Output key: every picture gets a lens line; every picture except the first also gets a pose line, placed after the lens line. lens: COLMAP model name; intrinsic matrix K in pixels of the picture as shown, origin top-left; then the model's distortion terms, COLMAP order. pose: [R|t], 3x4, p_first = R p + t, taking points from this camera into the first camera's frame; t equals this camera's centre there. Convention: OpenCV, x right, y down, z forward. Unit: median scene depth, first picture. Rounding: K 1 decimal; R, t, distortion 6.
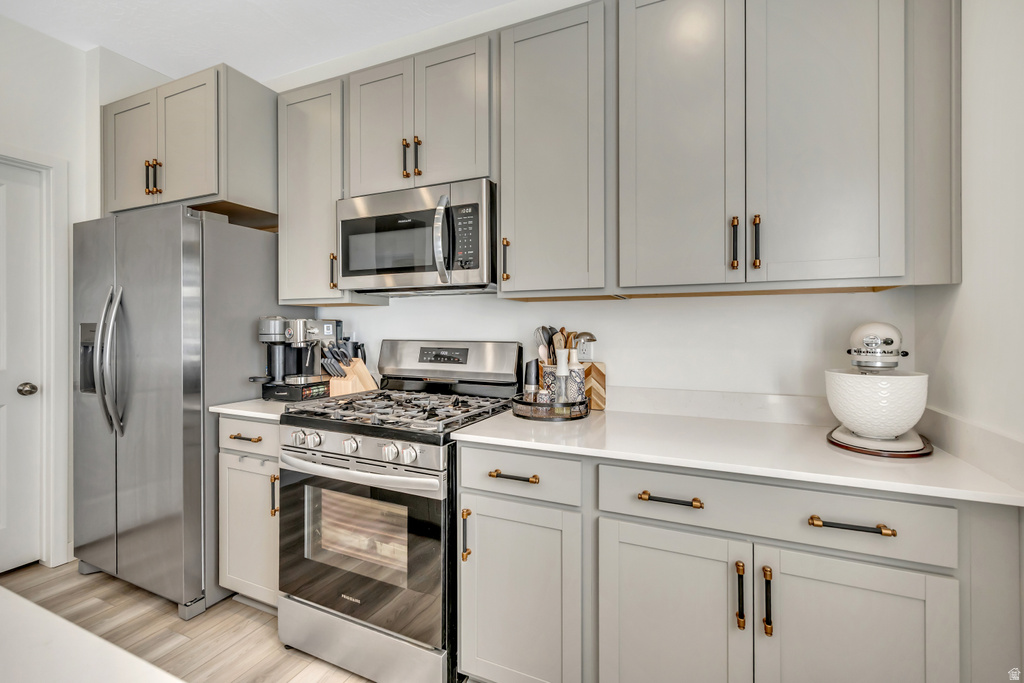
lens RADIAL K [[454.3, 0, 510.2], [0, 454.3, 330.8], [0, 0, 1]] dist [0.001038, 0.000310]
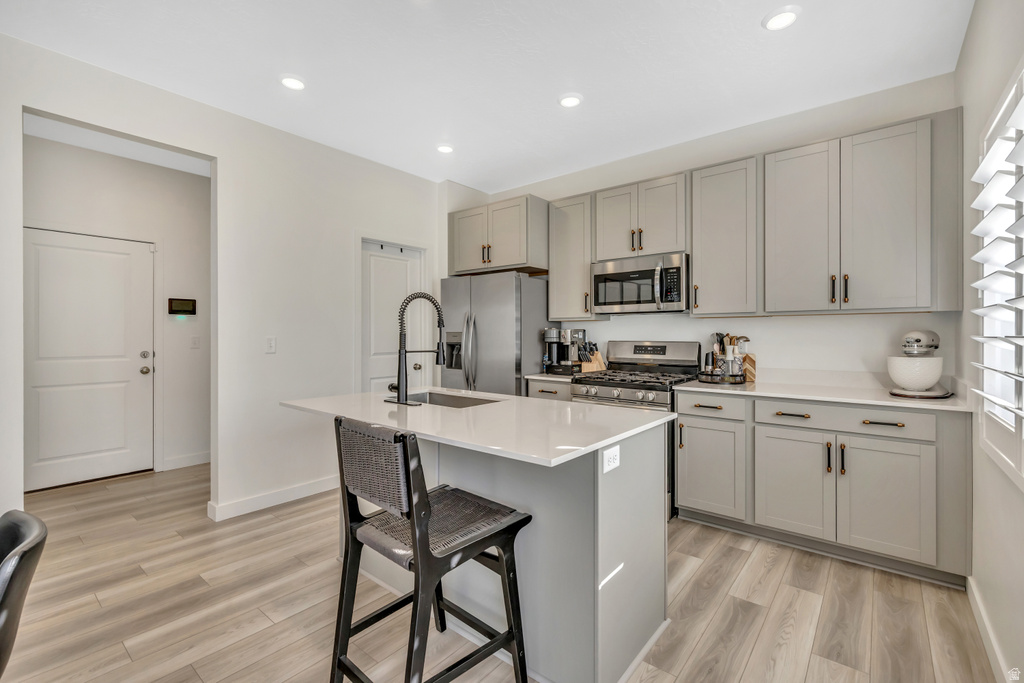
lens RADIAL K [[453.2, 0, 508.9], [0, 453.2, 336.7], [0, 0, 1]] dist [0.001919, -0.000017]
pose [[0.965434, -0.000965, -0.260647, -0.253810], [0.001392, 0.999998, 0.001456, 0.001247], [0.260645, -0.001769, 0.965433, -0.936420]]
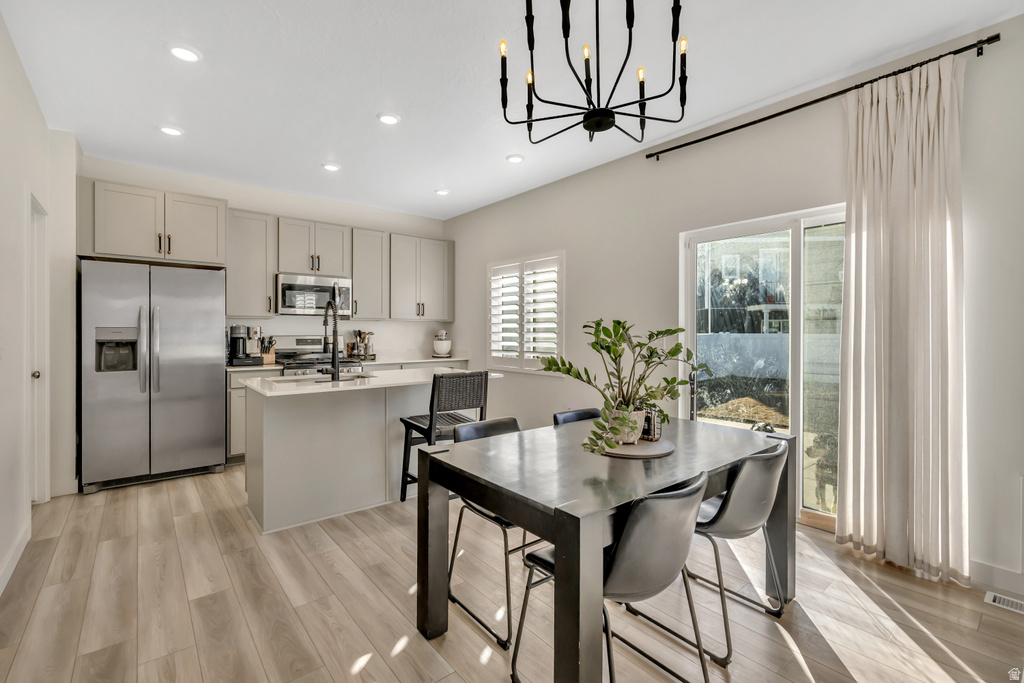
lens RADIAL K [[454.3, 0, 510.2], [0, 454.3, 330.8], [0, 0, 1]] dist [0.001038, 0.000310]
pose [[0.443033, 0.000094, 0.896505, -2.127746], [0.003054, 0.999994, -0.001614, 0.003670], [-0.896500, 0.003453, 0.443030, -1.156768]]
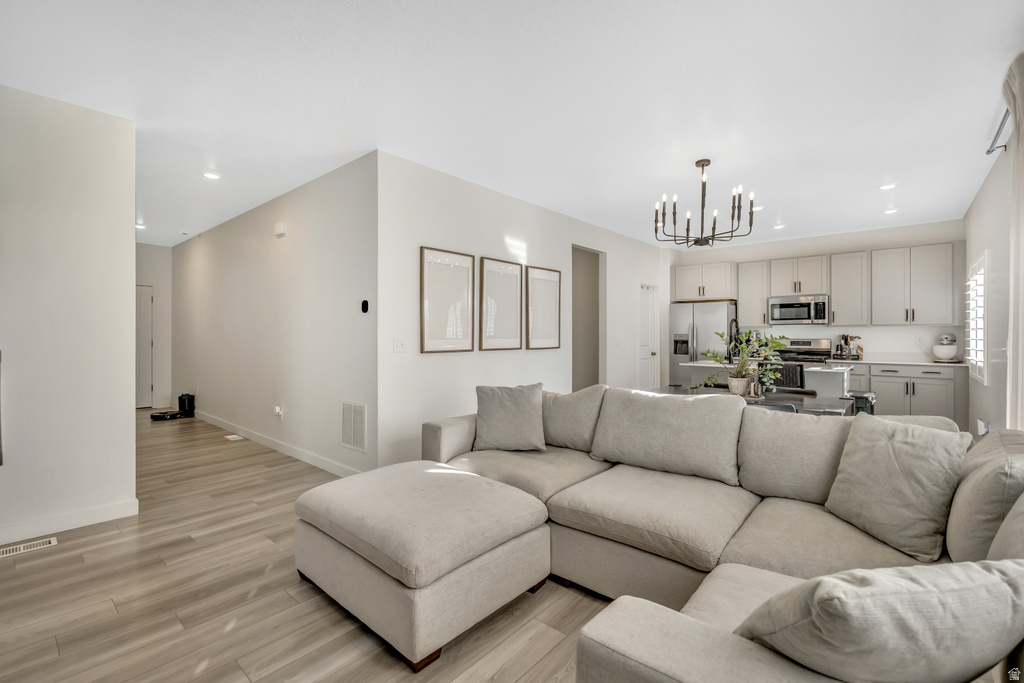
lens RADIAL K [[453.2, 0, 508.9], [0, 453.2, 336.7], [0, 0, 1]] dist [0.001919, -0.000017]
pose [[0.957350, -0.001373, -0.288927, -1.434508], [0.002032, 0.999996, 0.001981, -0.005881], [0.288923, -0.002483, 0.957349, -3.221956]]
